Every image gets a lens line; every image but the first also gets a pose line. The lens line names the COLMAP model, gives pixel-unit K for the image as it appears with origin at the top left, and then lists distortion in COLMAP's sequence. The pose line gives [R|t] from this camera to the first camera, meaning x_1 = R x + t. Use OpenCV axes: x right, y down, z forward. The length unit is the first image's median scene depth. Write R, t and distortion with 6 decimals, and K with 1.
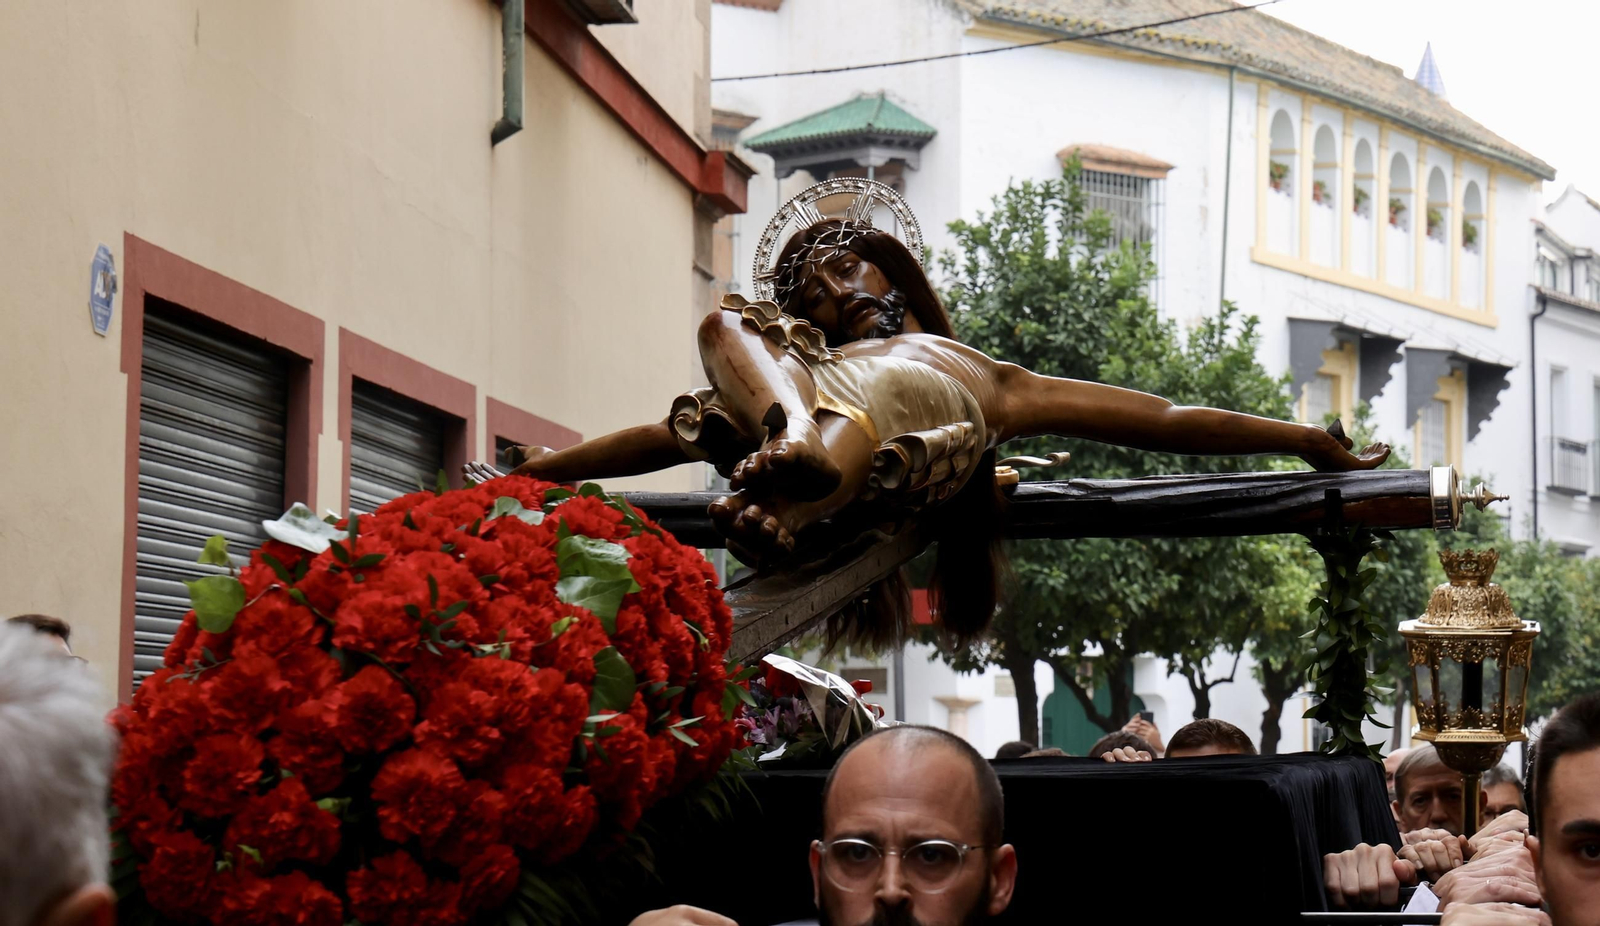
lens RADIAL K [[4035.3, 0, 797.9], [0, 4035.3, 446.7], [0, 0, 1]] dist [0.286197, 0.000000]
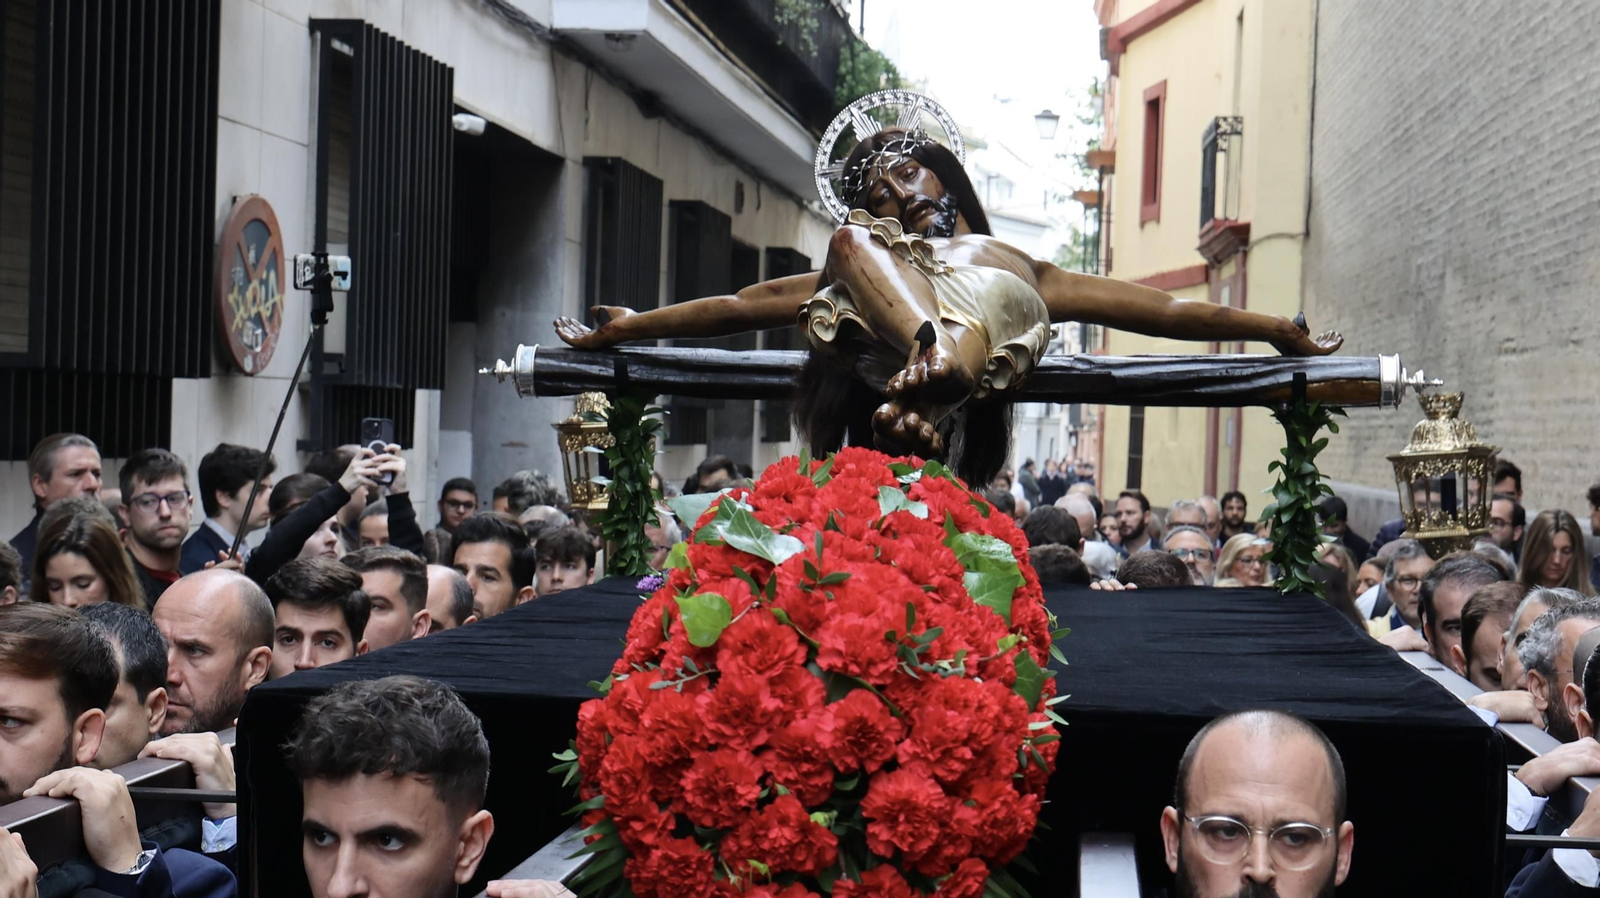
lens RADIAL K [[3142.6, 0, 748.9], [0, 3142.6, 479.1], [0, 0, 1]] dist [0.029190, 0.000000]
pose [[0.997506, 0.030676, 0.063562, -0.167005], [-0.036196, 0.995498, 0.087596, -0.063781], [-0.060588, -0.089678, 0.994126, 0.165561]]
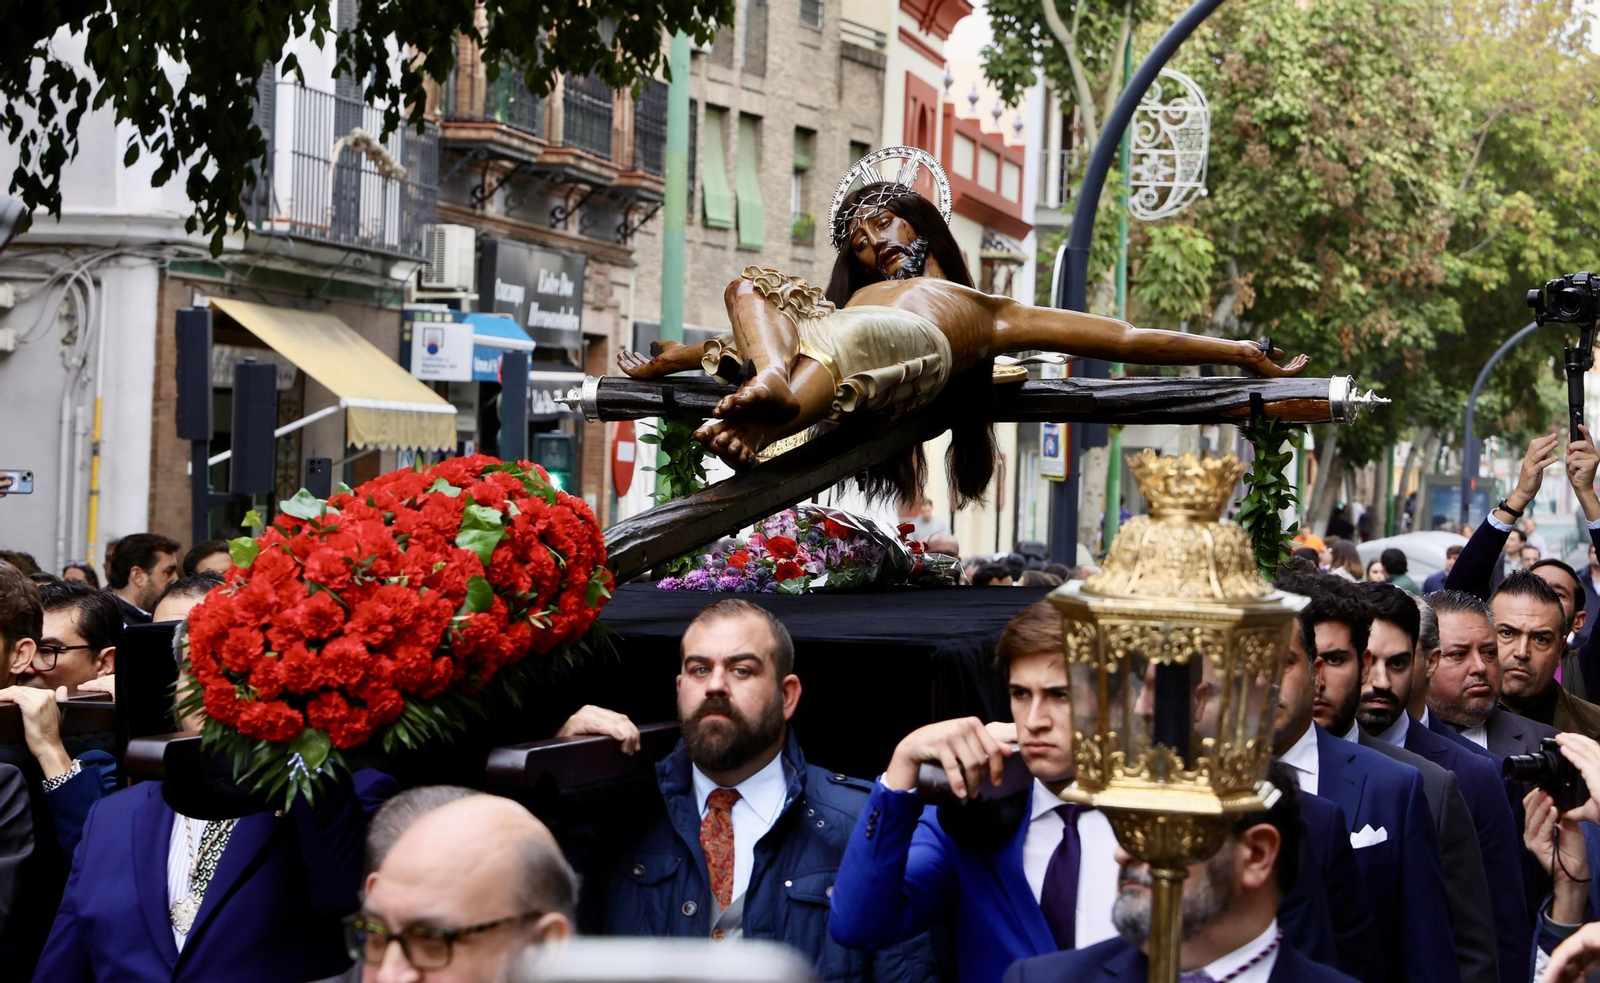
lens RADIAL K [[4353.1, 0, 799.1], [0, 4353.1, 486.5], [0, 0, 1]] dist [0.473796, 0.000000]
pose [[0.991594, 0.024232, -0.127098, 0.317641], [-0.013924, 0.996587, 0.081369, -0.138763], [0.128636, -0.078915, 0.988547, -0.817361]]
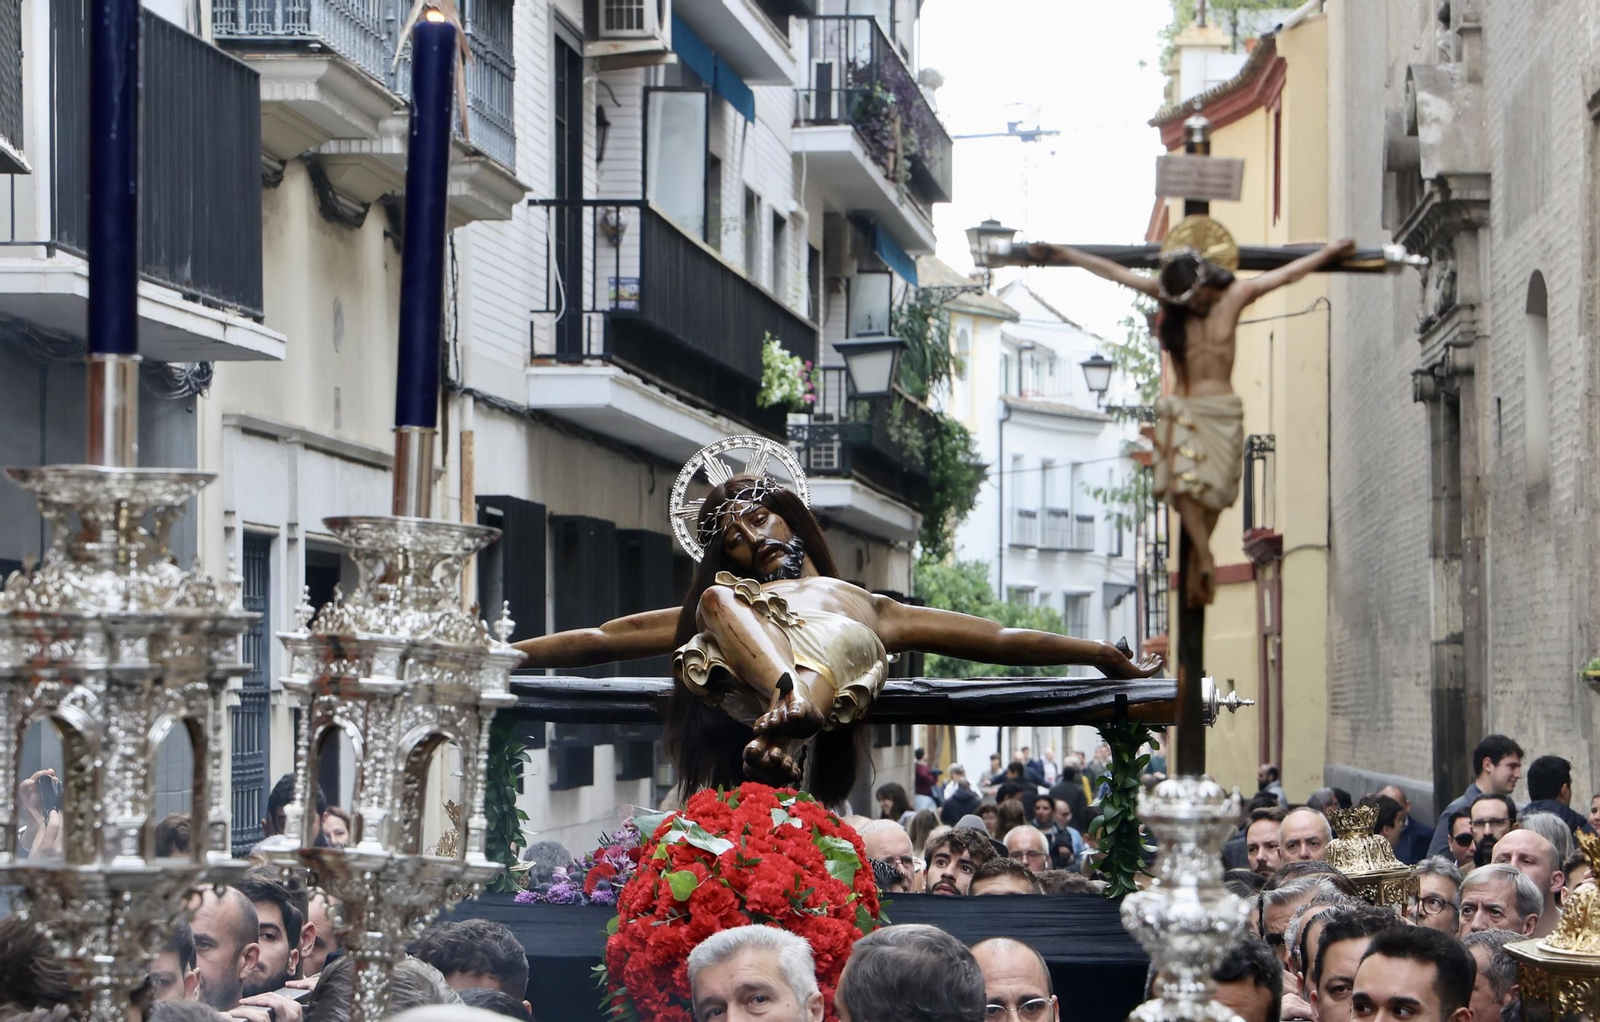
lens RADIAL K [[5697.6, 0, 733.2], [0, 5697.6, 605.6], [0, 0, 1]] dist [0.650745, 0.000000]
pose [[0.992223, 0.022040, 0.122504, -0.407355], [-0.029010, 0.998042, 0.055409, -0.218609], [-0.121043, -0.058532, 0.990920, -1.494551]]
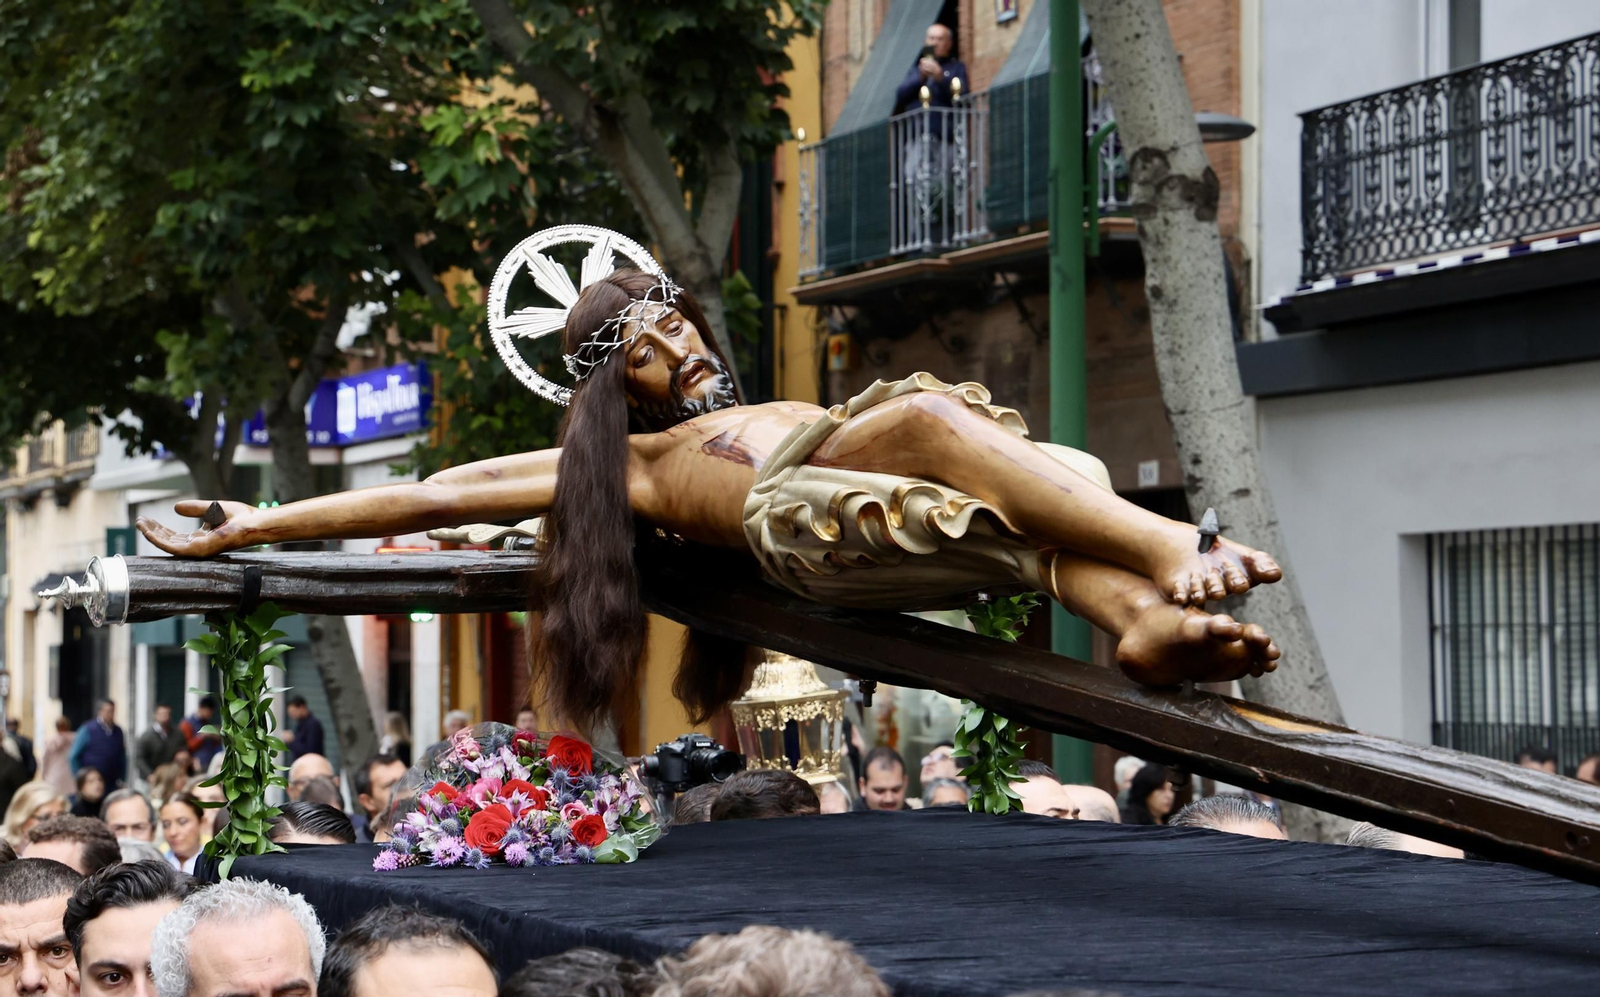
lens RADIAL K [[3239.6, 0, 745.5], [0, 3239.6, 565.2], [0, 0, 1]] dist [0.176604, 0.000000]
pose [[0.800377, -0.002953, 0.599490, -0.806972], [-0.027704, 0.998737, 0.041906, -0.038840], [-0.598856, -0.050149, 0.799285, 0.705662]]
